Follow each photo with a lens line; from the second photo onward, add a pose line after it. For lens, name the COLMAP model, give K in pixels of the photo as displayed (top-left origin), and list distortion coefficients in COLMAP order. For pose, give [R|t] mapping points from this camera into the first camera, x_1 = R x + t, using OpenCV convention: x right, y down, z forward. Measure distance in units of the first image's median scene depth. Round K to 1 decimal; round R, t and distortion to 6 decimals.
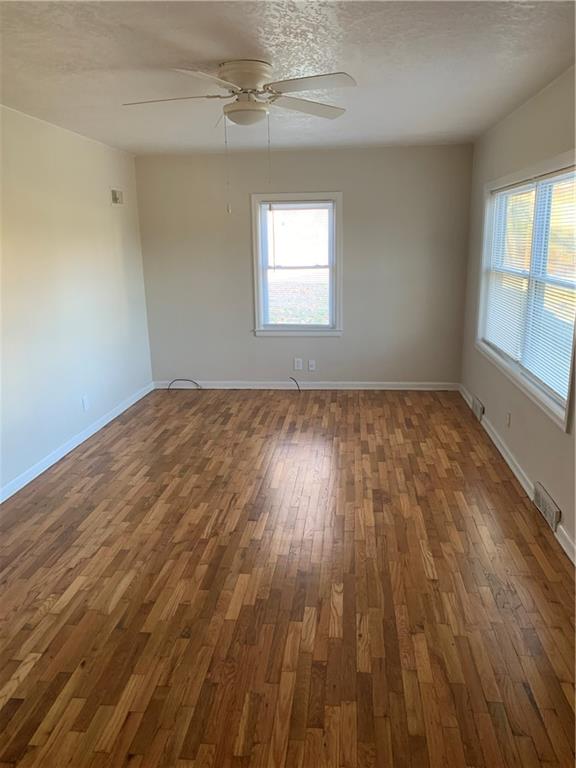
lens RADIAL K [[582.0, 0, 288.0], [0, 582.0, 383.2], [0, 0, 1]] dist [0.035099, -0.043899]
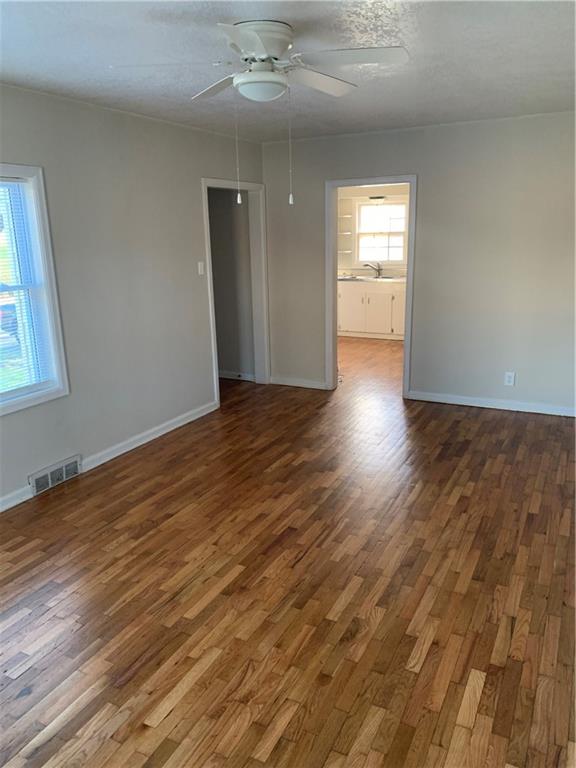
lens RADIAL K [[582.0, 0, 288.3], [0, 582.0, 384.8], [0, 0, 1]] dist [0.035099, -0.043899]
pose [[-0.932169, -0.061009, 0.356847, -0.363806], [0.120226, 0.877587, 0.464097, -0.399165], [-0.341478, 0.475519, -0.810724, 1.587941]]
